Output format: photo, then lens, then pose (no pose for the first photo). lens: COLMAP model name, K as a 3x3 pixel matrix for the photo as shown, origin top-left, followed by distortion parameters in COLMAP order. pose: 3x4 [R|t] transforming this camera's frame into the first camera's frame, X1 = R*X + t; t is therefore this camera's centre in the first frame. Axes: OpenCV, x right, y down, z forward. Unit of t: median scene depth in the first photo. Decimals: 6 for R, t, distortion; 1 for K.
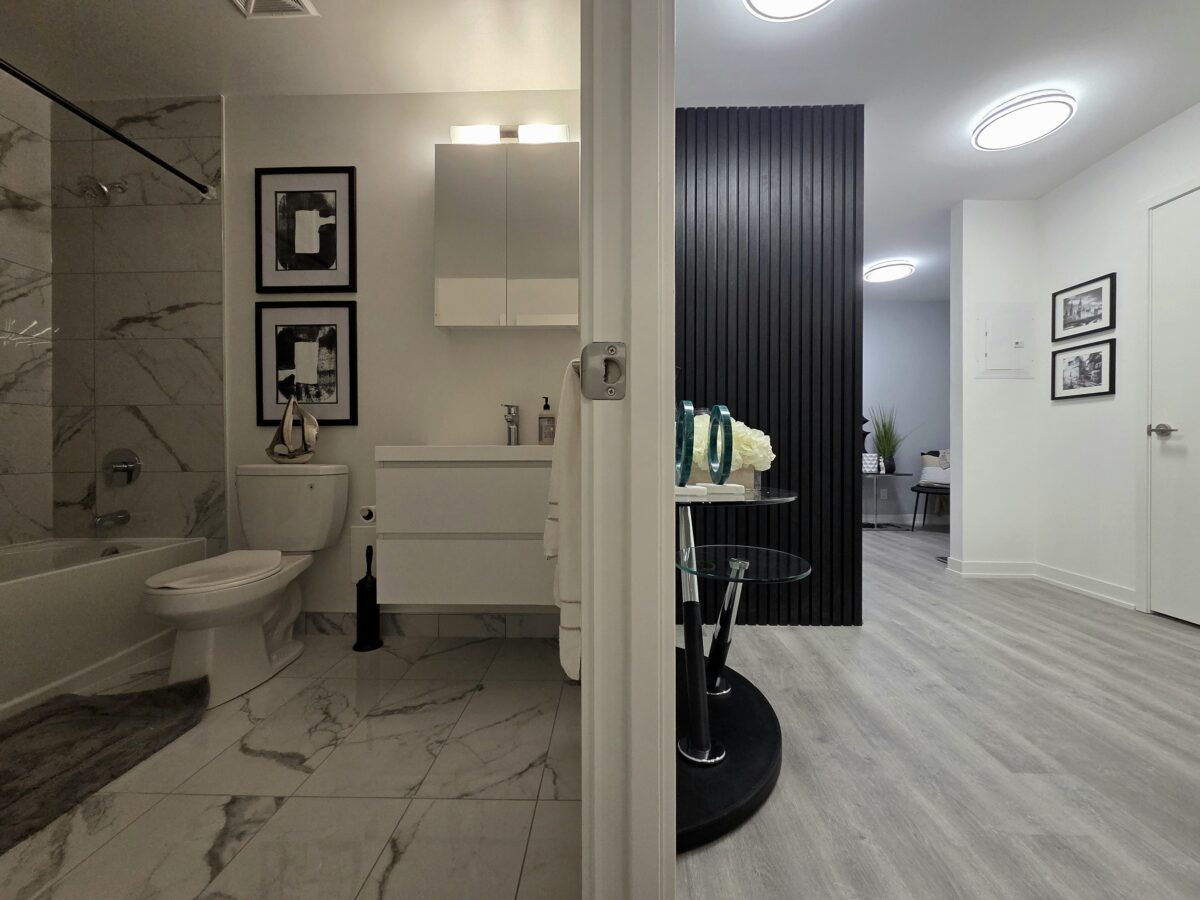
lens RADIAL K [[488.5, 0, 602.1], [0, 488.5, 447.4], [0, 0, 1]] dist [0.000643, -0.000592]
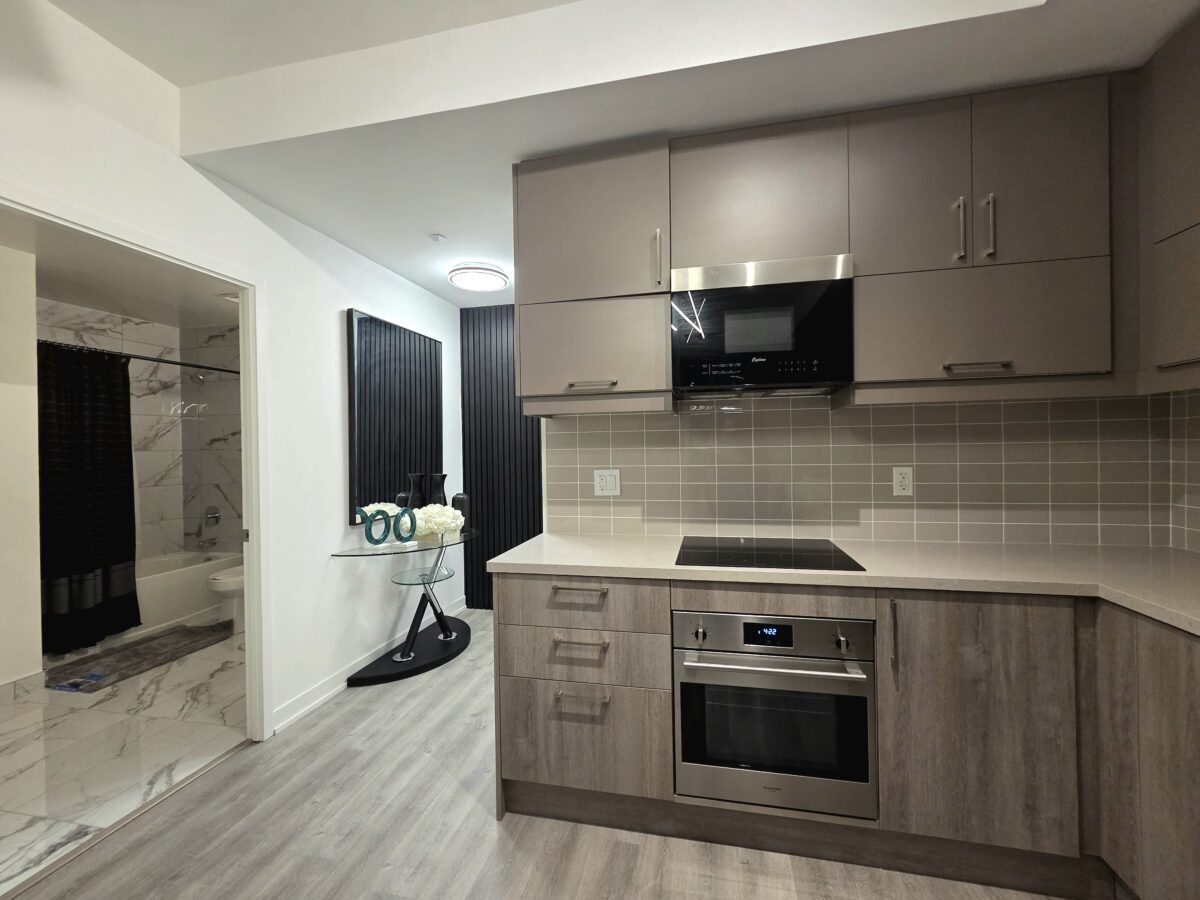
lens RADIAL K [[488.5, 0, 603.9], [0, 488.5, 448.2], [0, 0, 1]] dist [0.000643, -0.000592]
pose [[0.983494, -0.016377, -0.180200, 0.957909], [0.016455, 0.999864, -0.001062, -0.213380], [0.180193, -0.001921, 0.983629, -0.669718]]
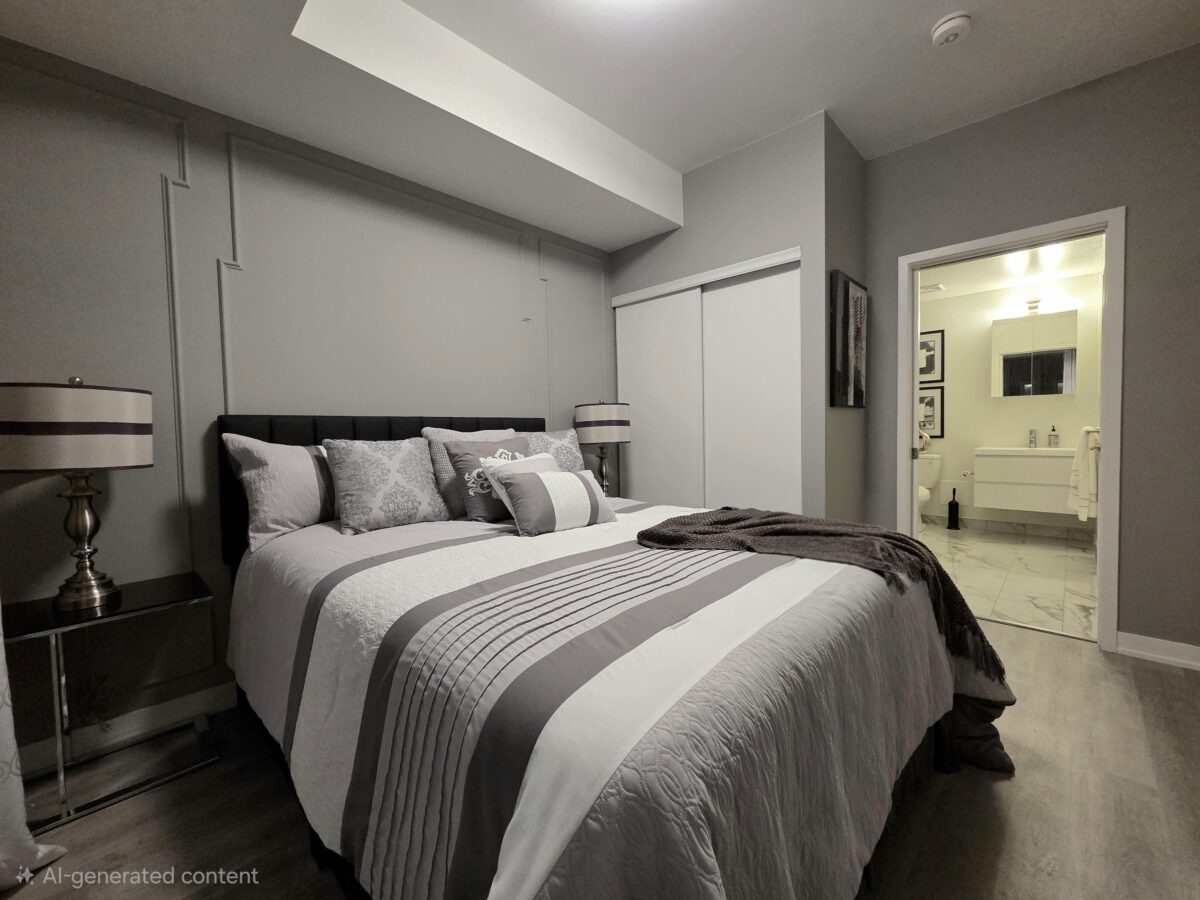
lens RADIAL K [[488.5, 0, 607.1], [0, 488.5, 449.9], [0, 0, 1]] dist [0.000643, -0.000592]
pose [[0.739857, 0.012418, -0.672650, -0.120991], [0.017799, 0.999118, 0.038023, -0.112687], [0.672529, -0.040104, 0.738983, -1.946770]]
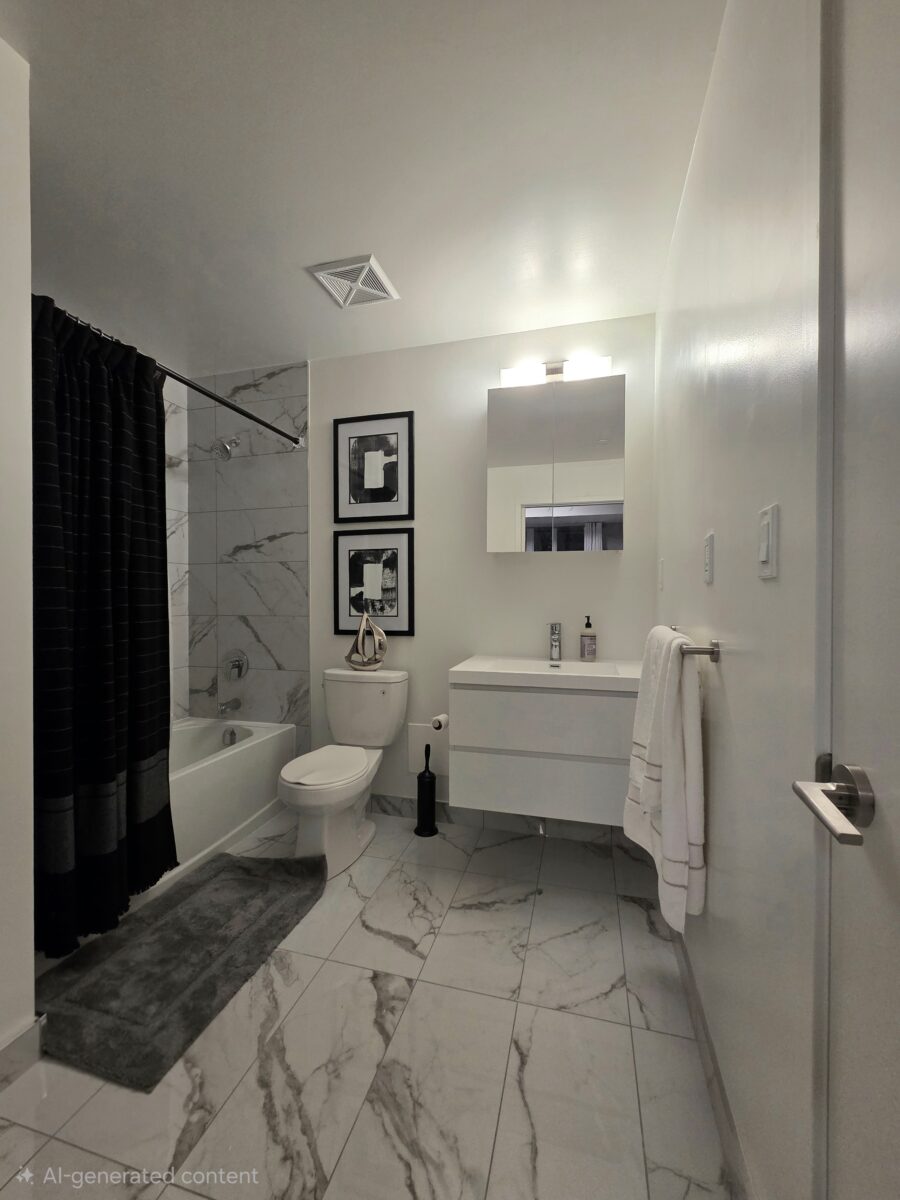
lens RADIAL K [[488.5, 0, 450.3], [0, 488.5, 601.9], [0, 0, 1]] dist [0.000643, -0.000592]
pose [[0.970617, 0.004948, -0.240579, -0.150549], [-0.003606, 0.999975, 0.006017, -0.138848], [0.240603, -0.004973, 0.970611, -0.096335]]
